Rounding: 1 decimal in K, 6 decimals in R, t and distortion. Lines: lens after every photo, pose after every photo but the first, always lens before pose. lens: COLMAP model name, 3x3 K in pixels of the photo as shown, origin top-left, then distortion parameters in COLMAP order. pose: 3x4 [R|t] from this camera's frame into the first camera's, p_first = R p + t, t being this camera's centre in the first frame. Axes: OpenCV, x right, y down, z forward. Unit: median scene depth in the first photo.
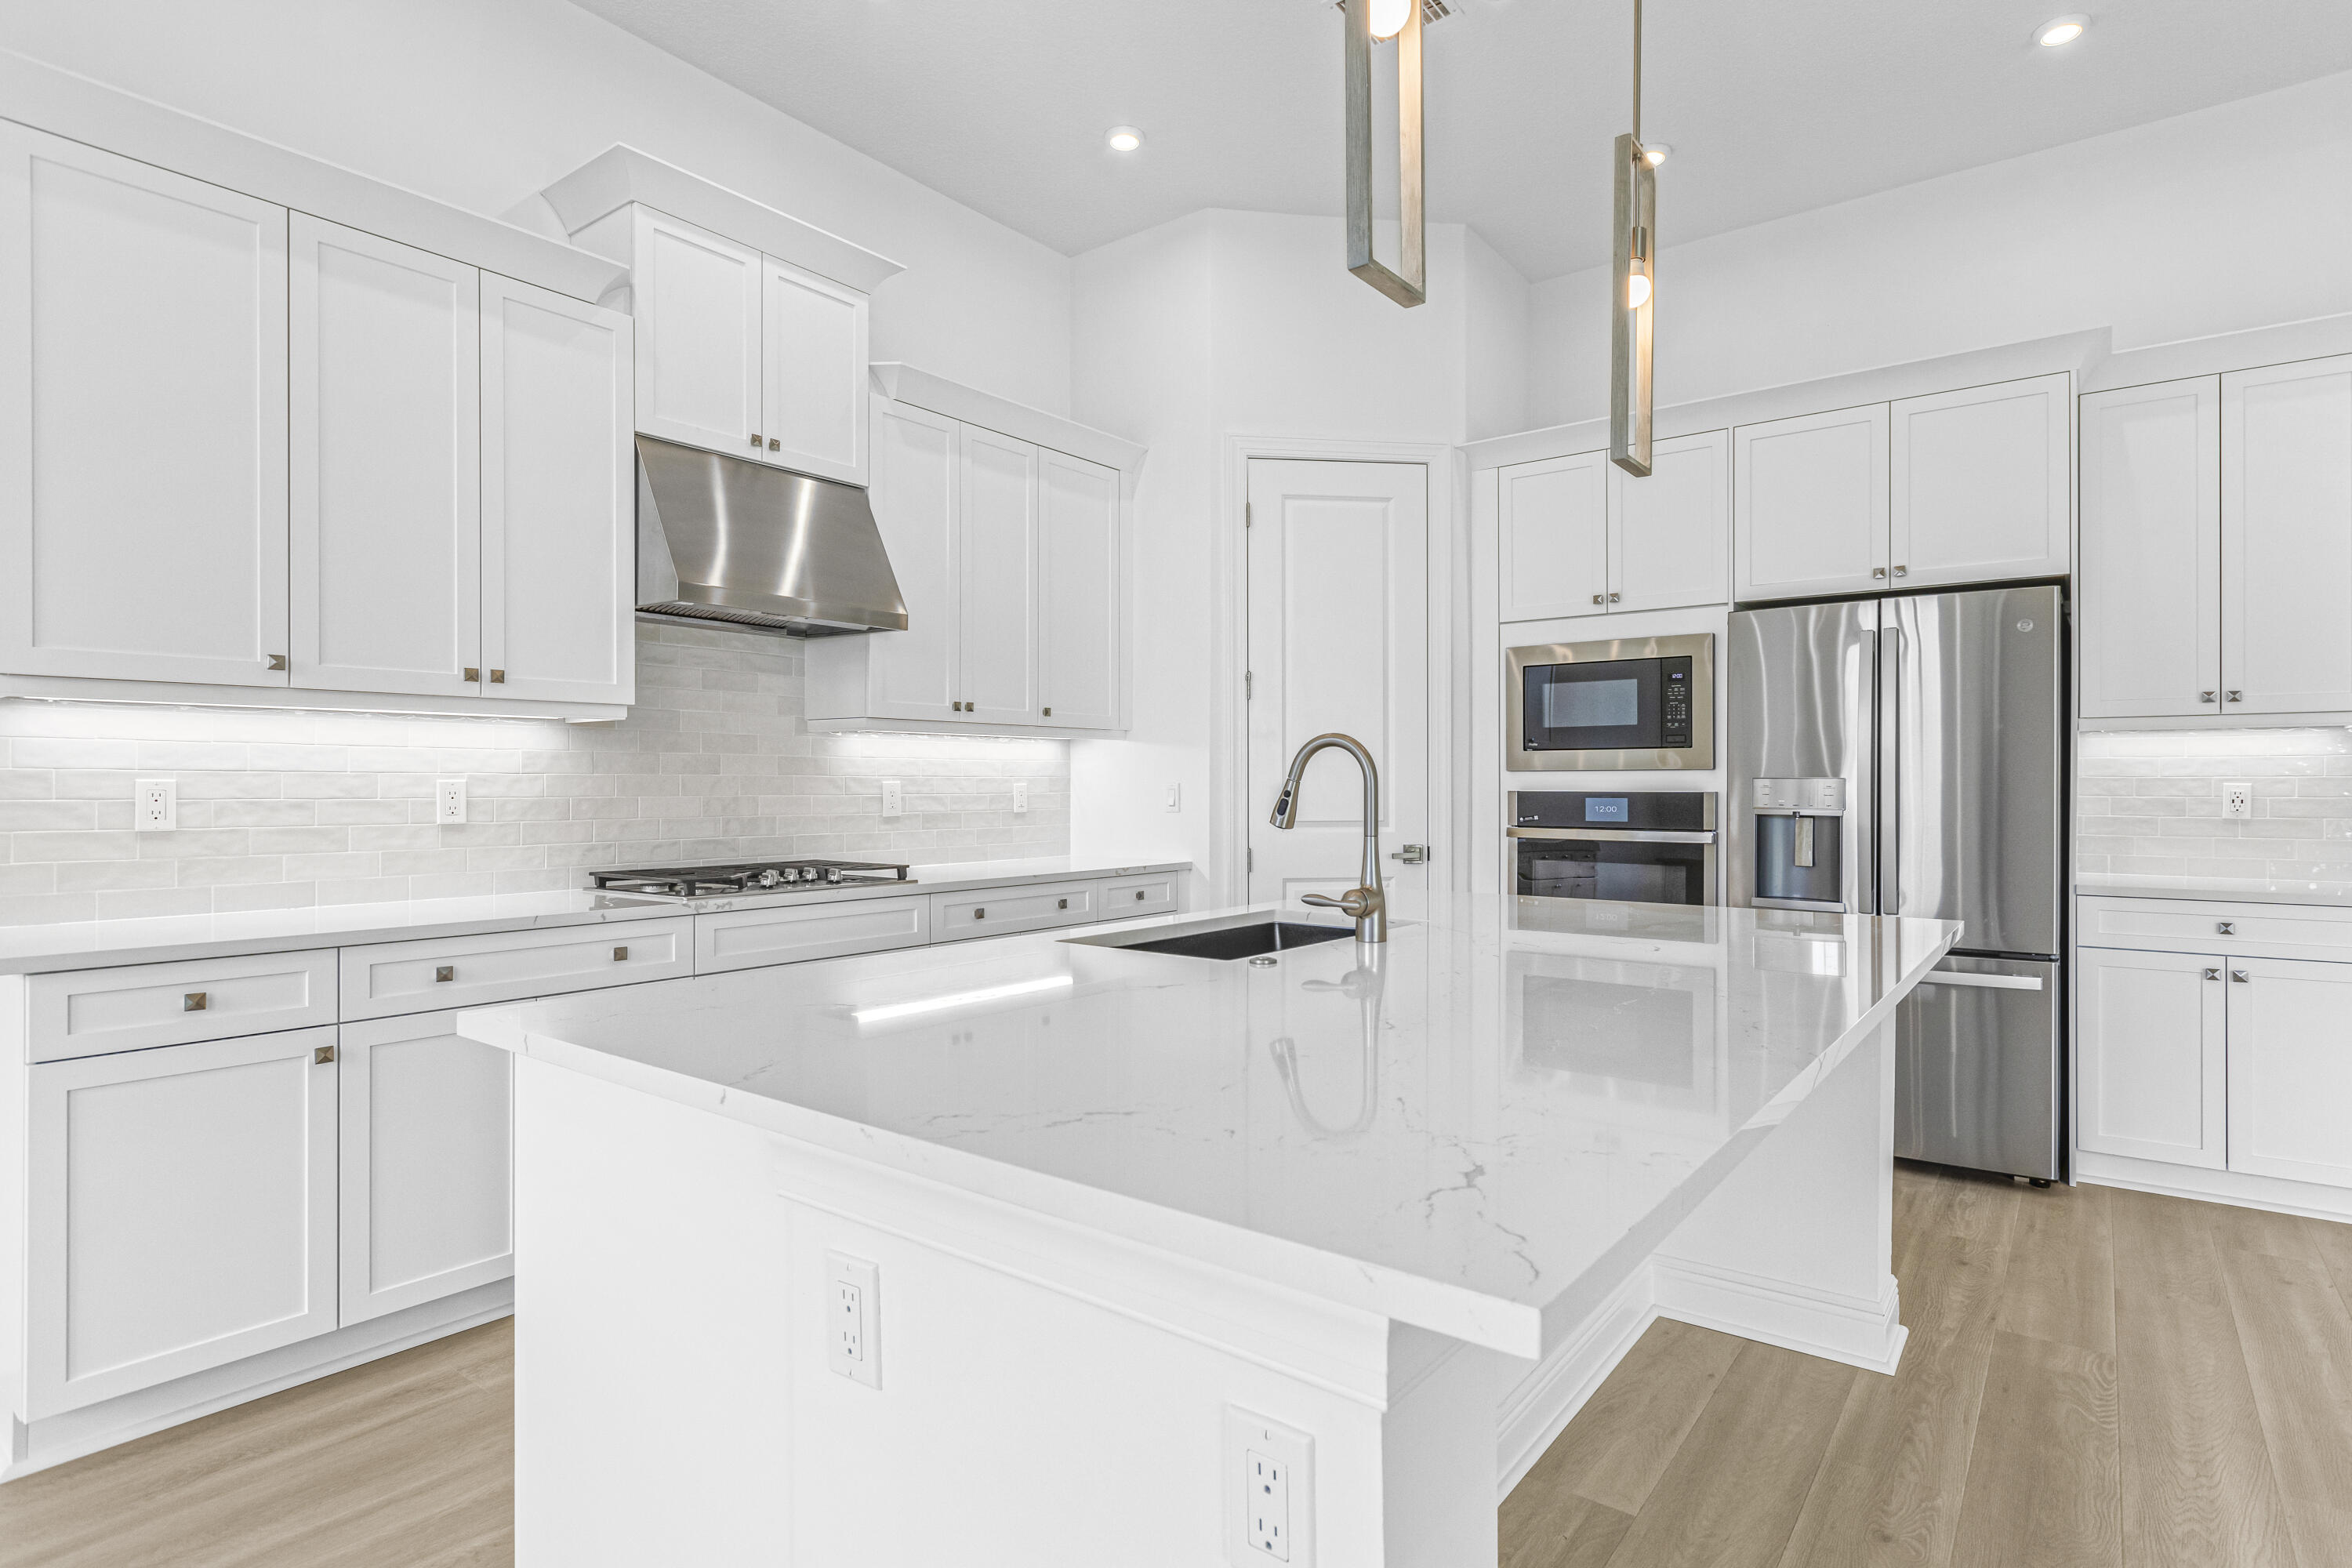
lens RADIAL K [[1205.5, 0, 1176.0], [0, 1205.5, 784.0], [0, 0, 1]] dist [0.000714, -0.000358]
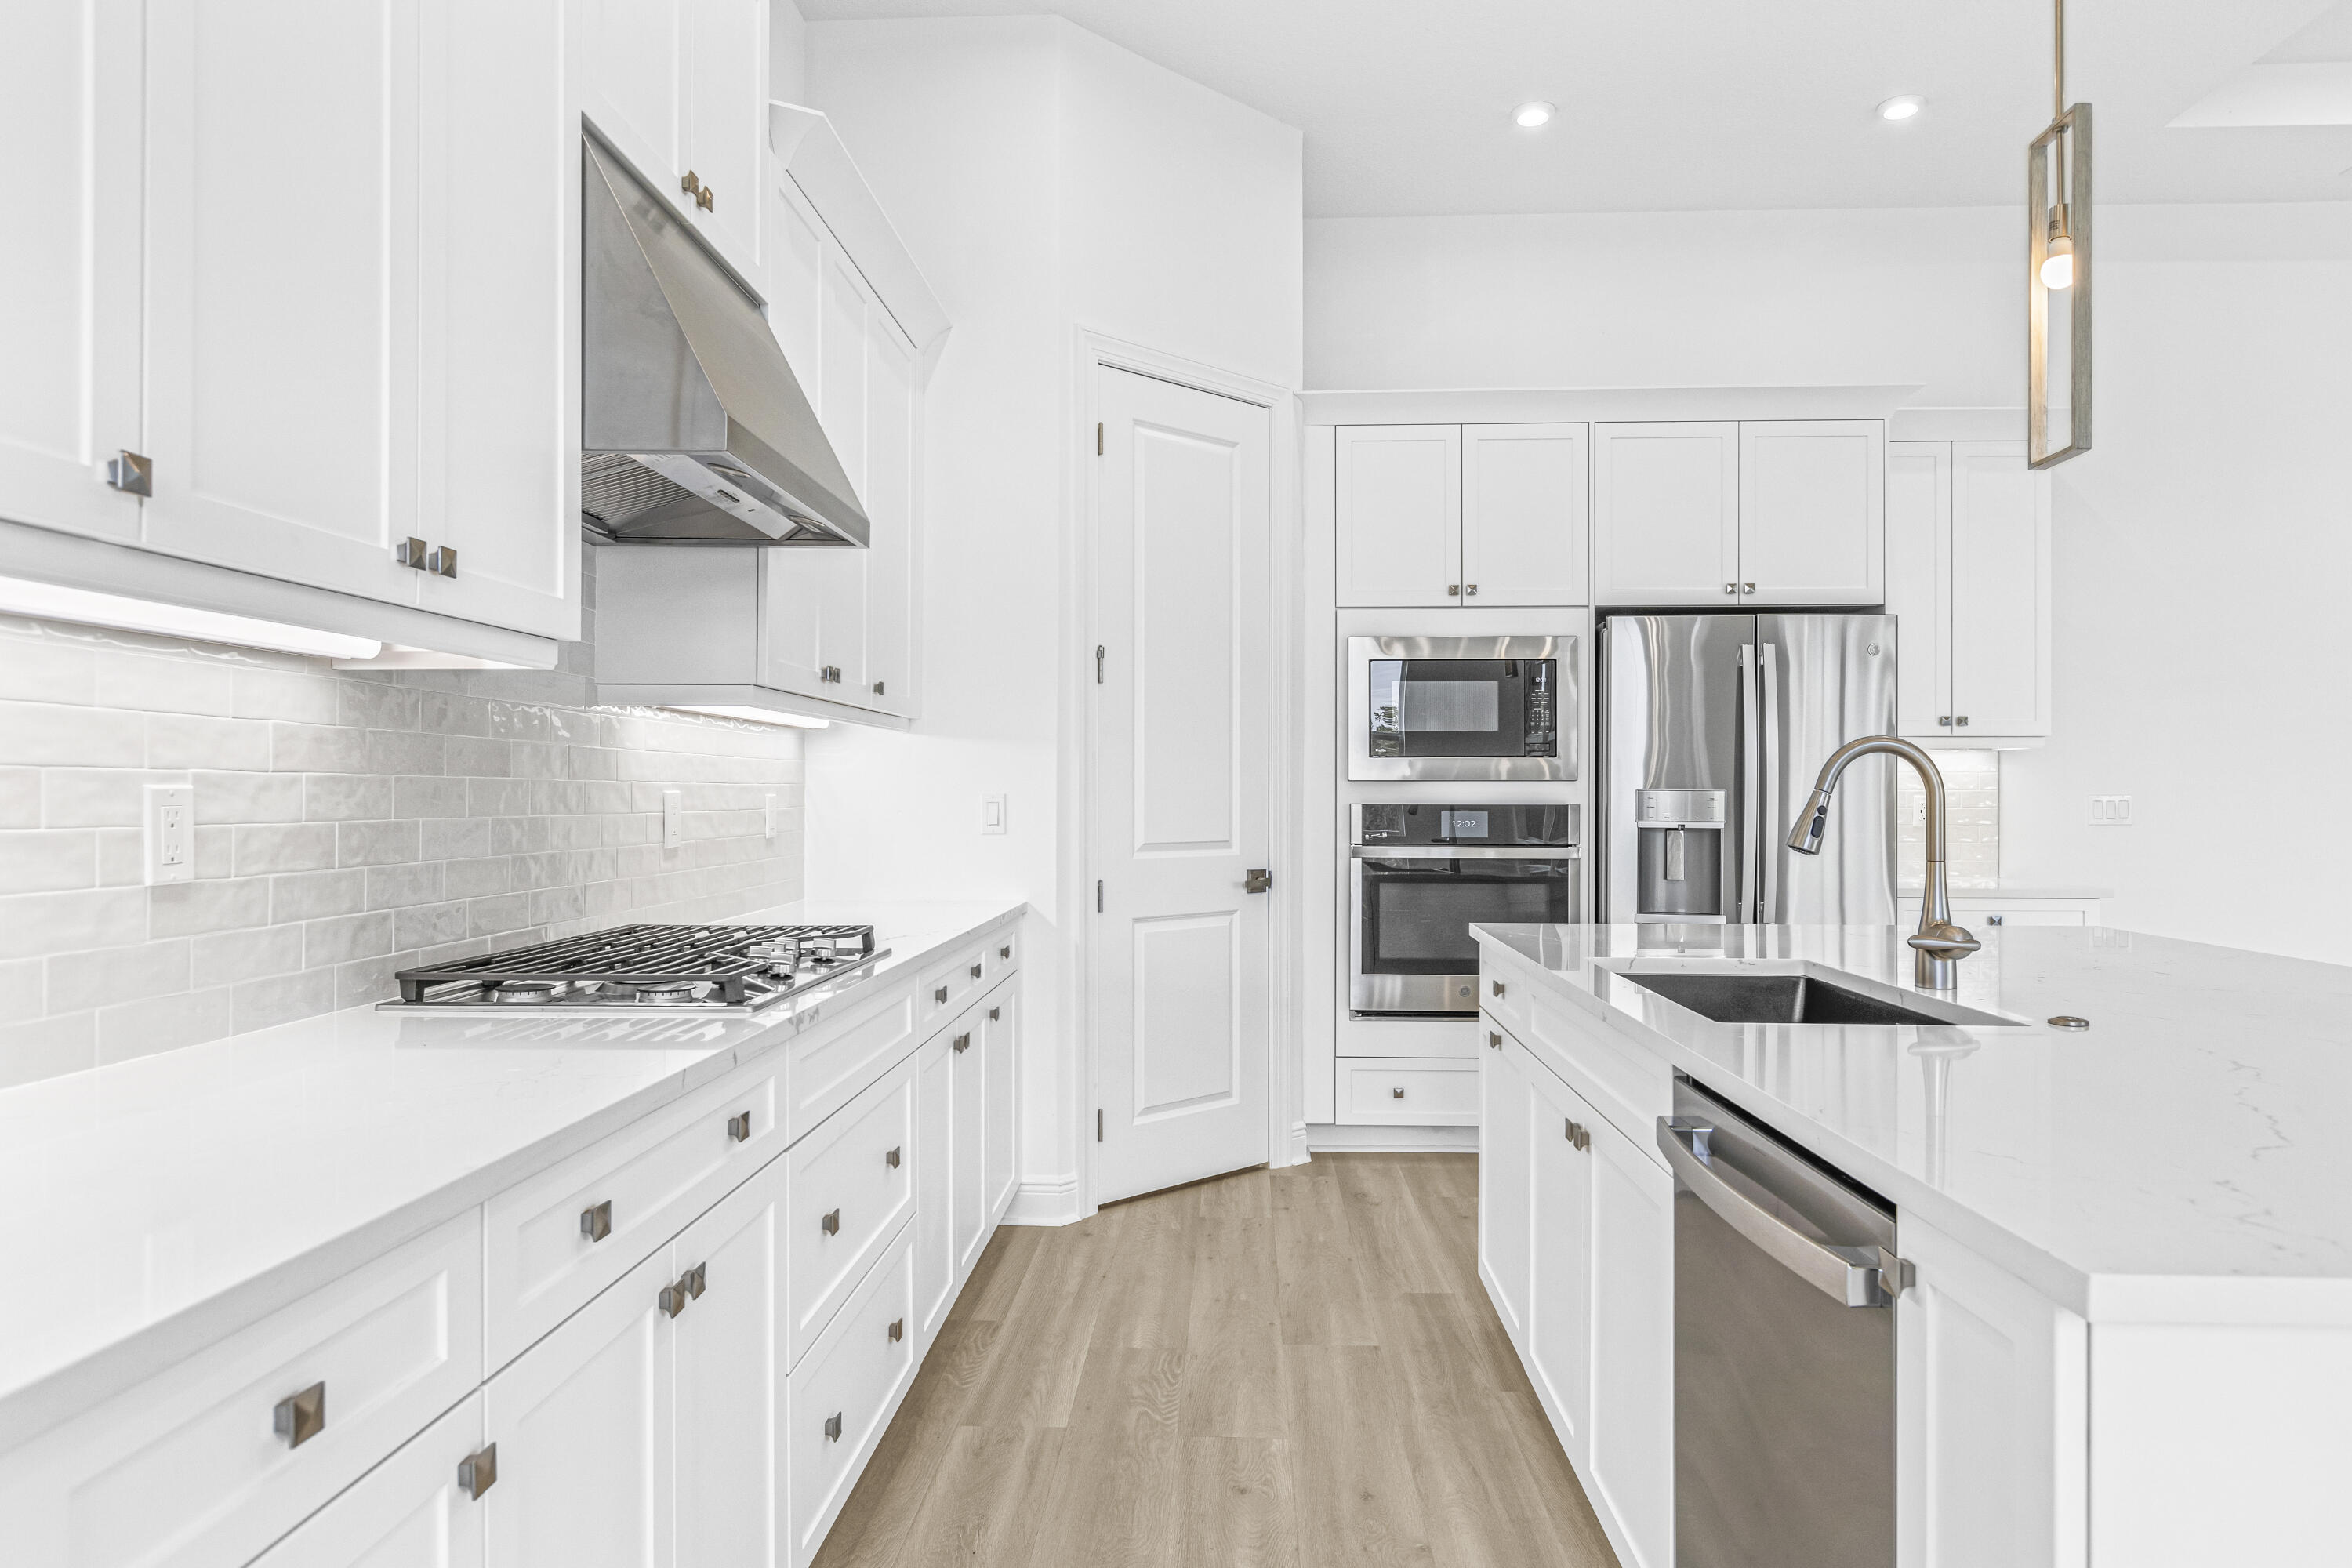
lens RADIAL K [[1414.7, 0, 1178.5], [0, 1414.7, 787.8], [0, 0, 1]] dist [0.001552, -0.000690]
pose [[0.819972, 0.004637, 0.572385, -0.456948], [-0.002484, 0.999987, -0.004542, -0.000783], [-0.572398, 0.002302, 0.819973, 0.277854]]
